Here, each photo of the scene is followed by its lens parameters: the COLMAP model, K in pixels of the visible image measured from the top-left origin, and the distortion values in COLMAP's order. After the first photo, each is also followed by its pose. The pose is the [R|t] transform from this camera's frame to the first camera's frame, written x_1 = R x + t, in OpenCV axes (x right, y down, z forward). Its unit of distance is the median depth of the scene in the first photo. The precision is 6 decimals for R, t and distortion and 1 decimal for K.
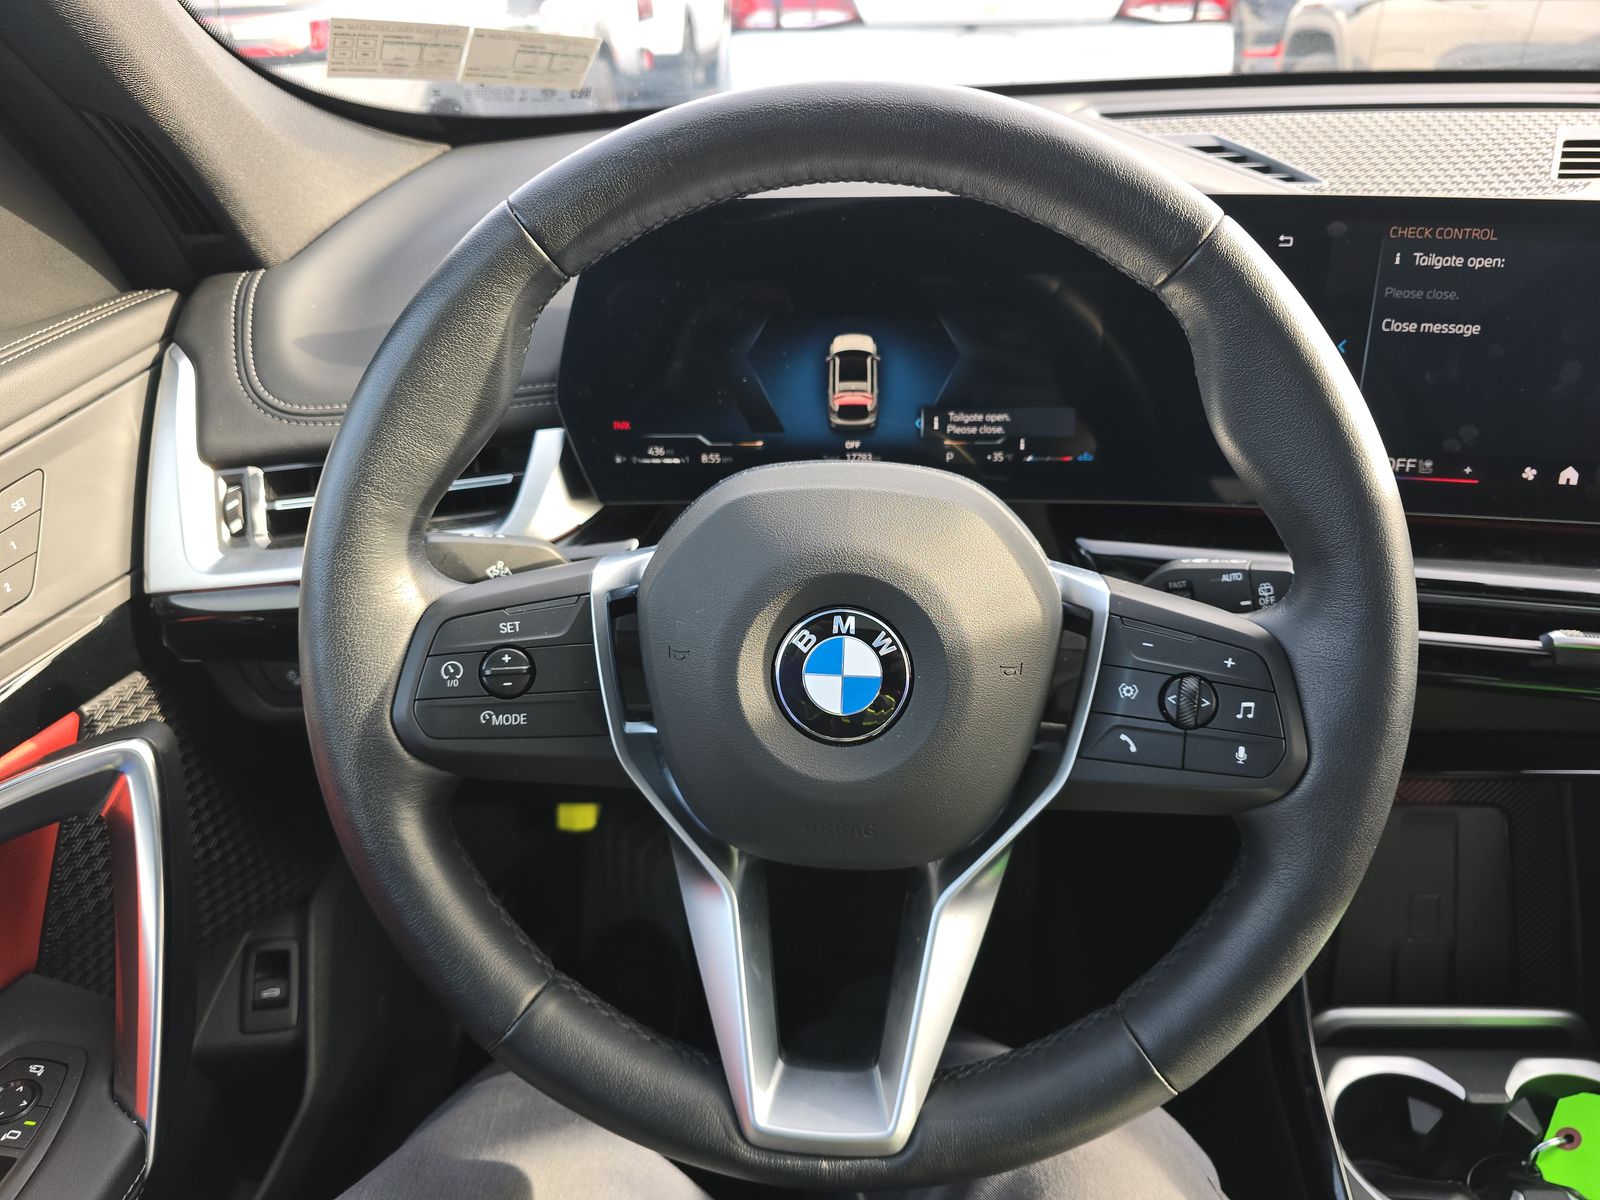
lens RADIAL K [[1079.8, 0, 809.4], [0, 1079.8, 602.2], [0, 0, 1]] dist [0.032080, -0.008538]
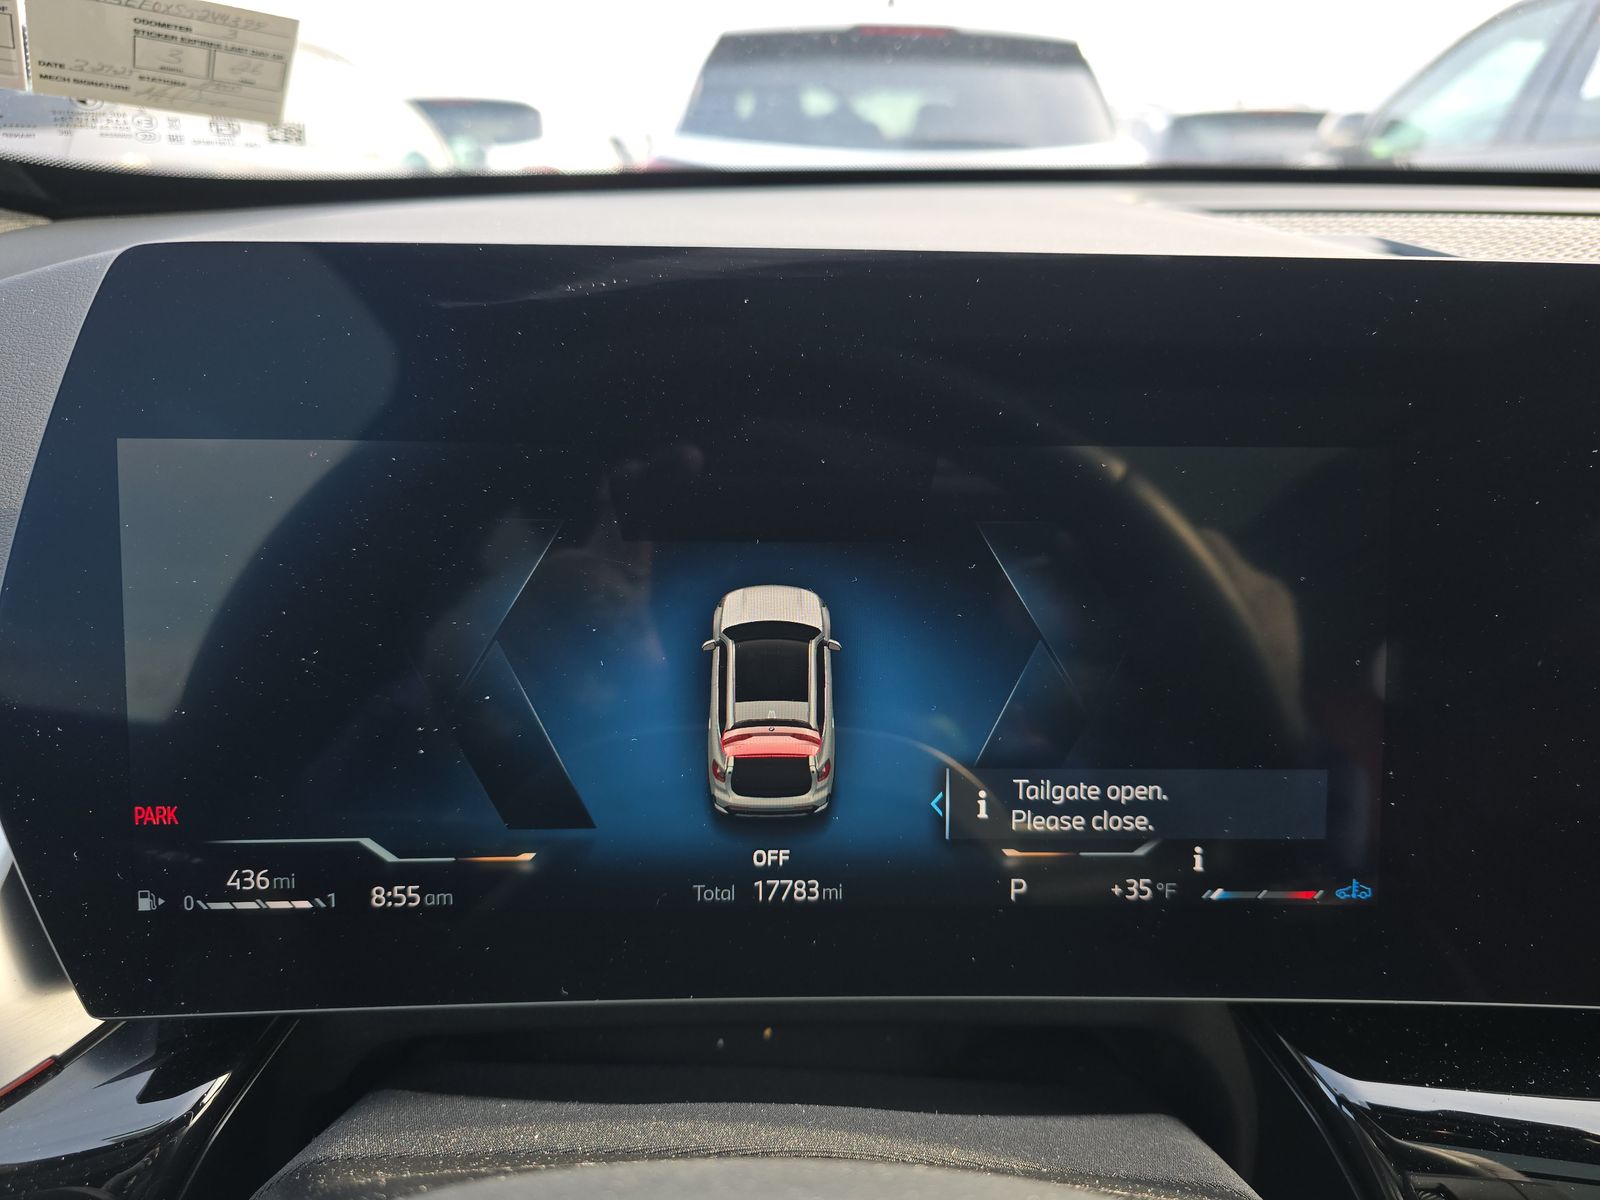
lens RADIAL K [[1079.8, 0, 797.9], [0, 1079.8, 590.3], [0, 0, 1]] dist [0.032080, -0.008538]
pose [[0.996127, 0.005470, 0.087757, 0.015181], [0.008852, 0.986754, -0.161982, -0.179101], [-0.087481, 0.162132, 0.982884, 0.604023]]
